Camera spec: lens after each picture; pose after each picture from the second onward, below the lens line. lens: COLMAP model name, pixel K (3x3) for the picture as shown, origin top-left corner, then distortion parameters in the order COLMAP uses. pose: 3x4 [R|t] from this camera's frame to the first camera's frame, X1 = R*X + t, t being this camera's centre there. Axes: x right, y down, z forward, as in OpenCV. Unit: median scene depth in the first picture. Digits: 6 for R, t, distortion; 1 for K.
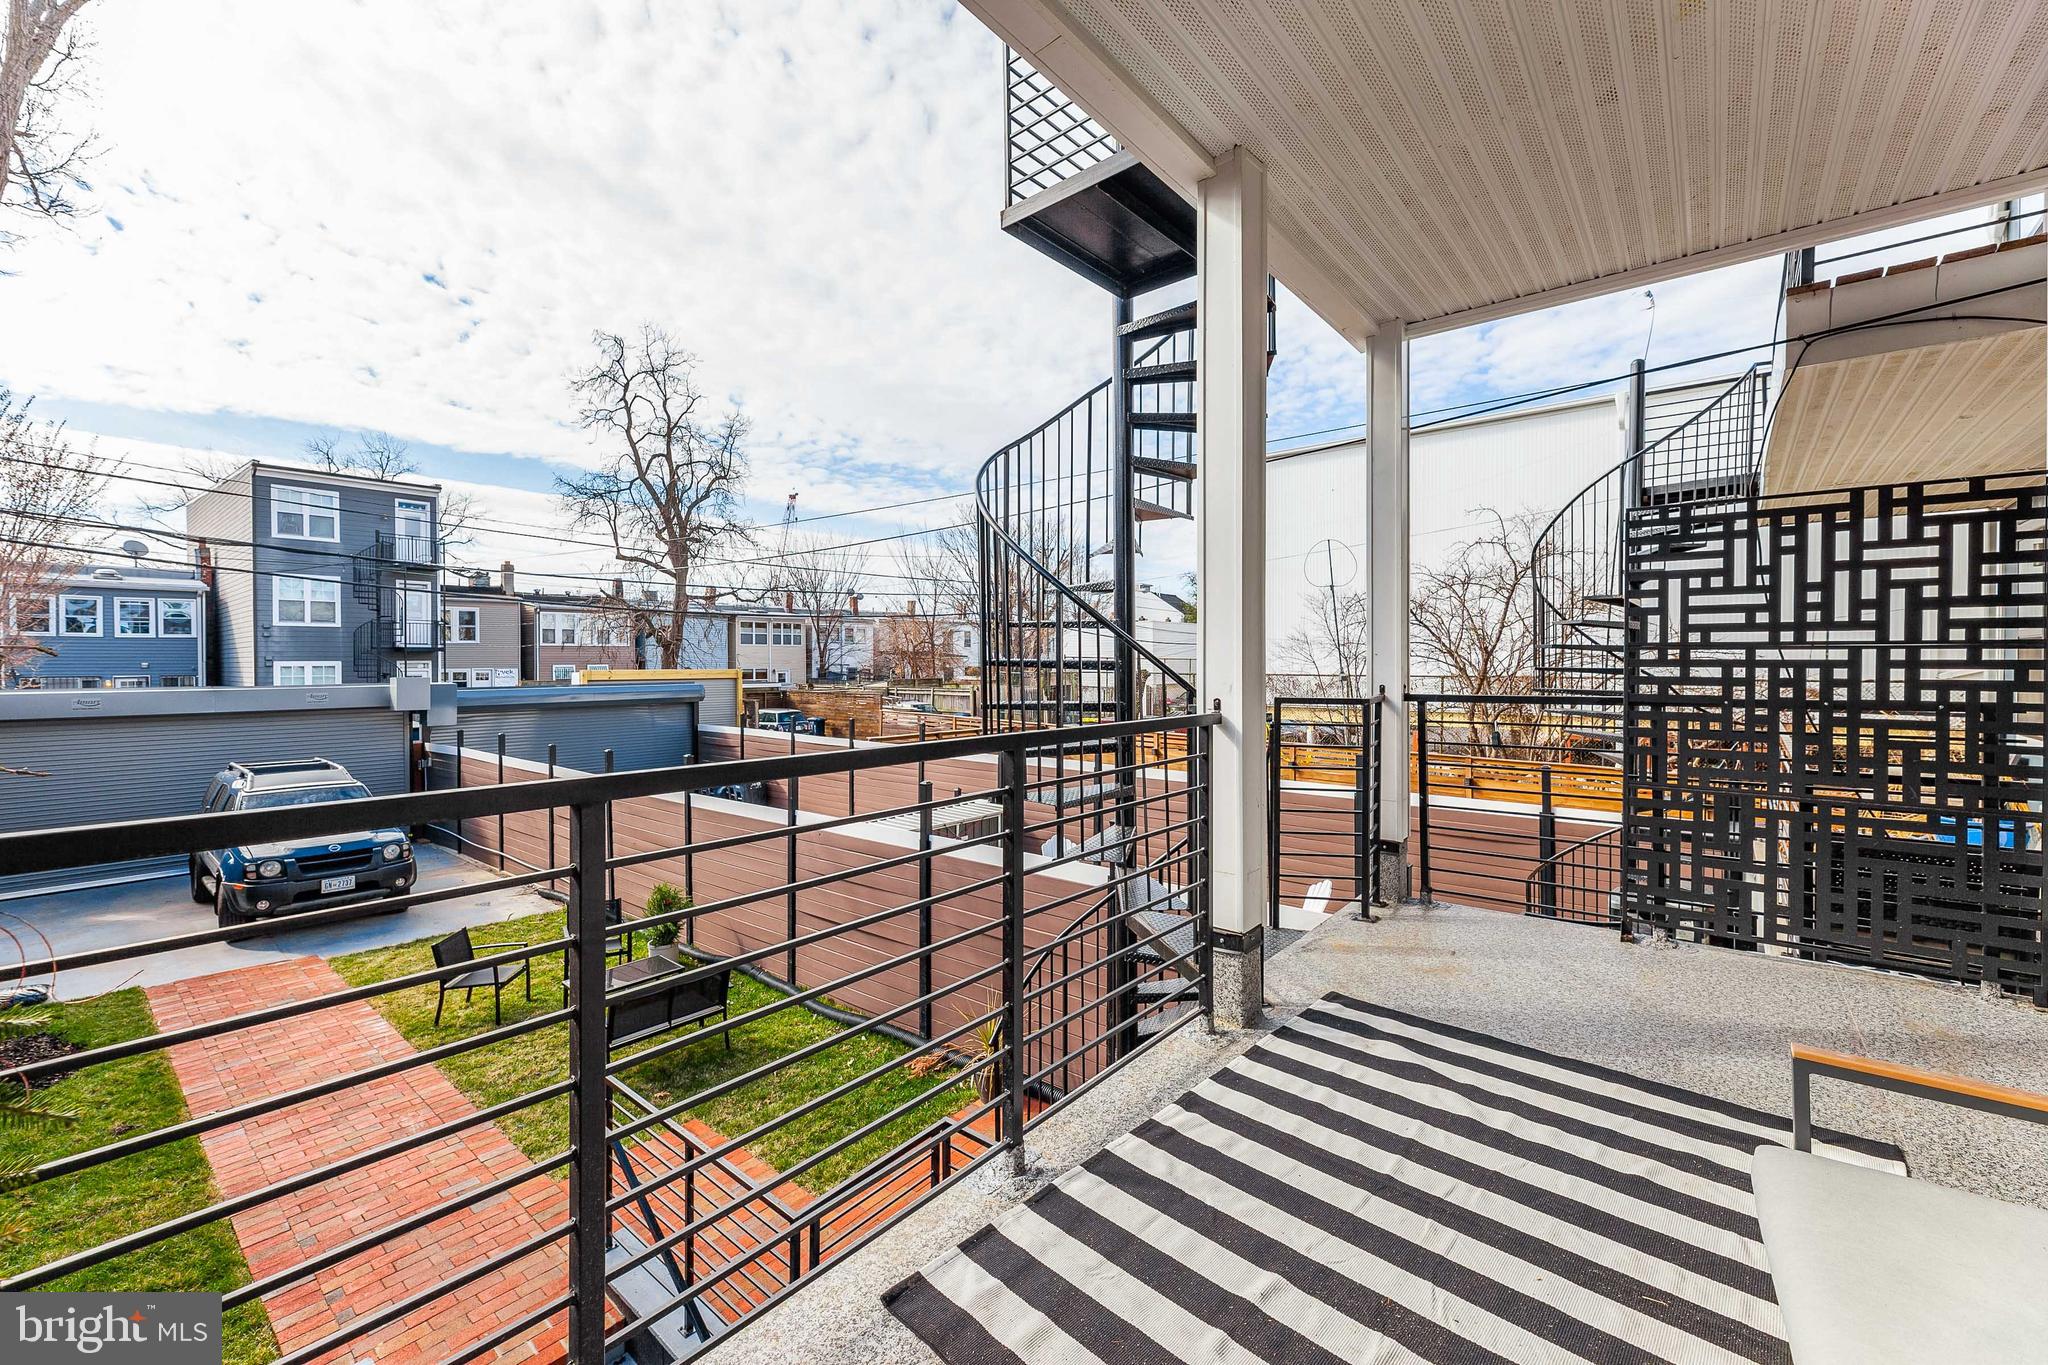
lens RADIAL K [[831.0, 0, 1026.5], [0, 831.0, 670.0], [0, 0, 1]] dist [0.000732, -0.000047]
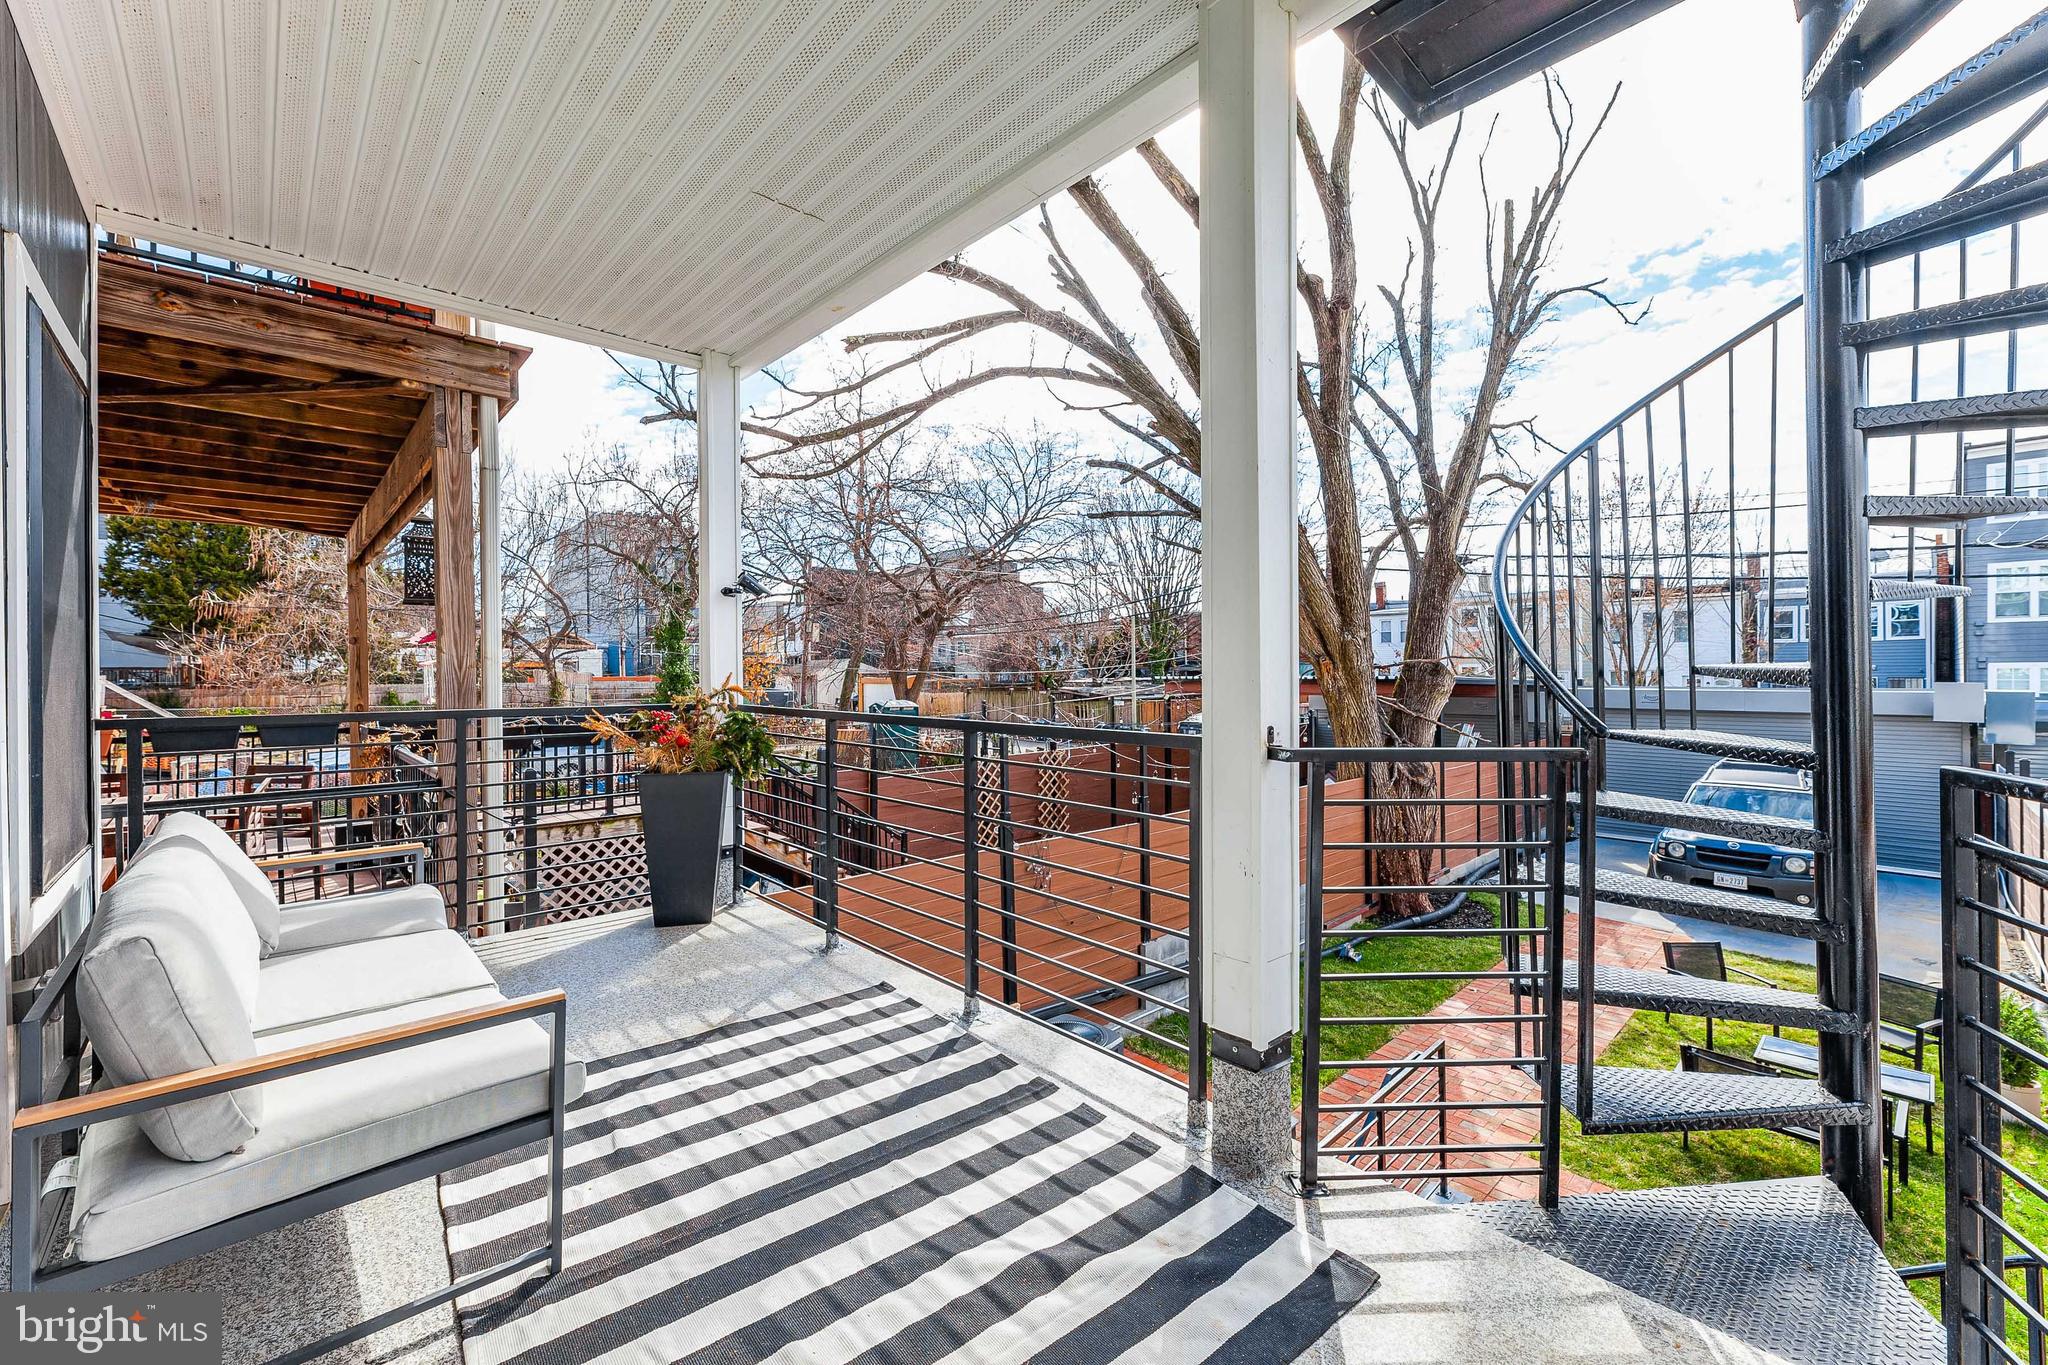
lens RADIAL K [[831.0, 0, 1028.1], [0, 831.0, 668.8], [0, 0, 1]] dist [0.000732, -0.000047]
pose [[-0.128382, 0.005325, -0.991710, 0.448555], [-0.008711, 0.999941, 0.006497, -0.005600], [0.991687, 0.009473, -0.128328, 0.403274]]
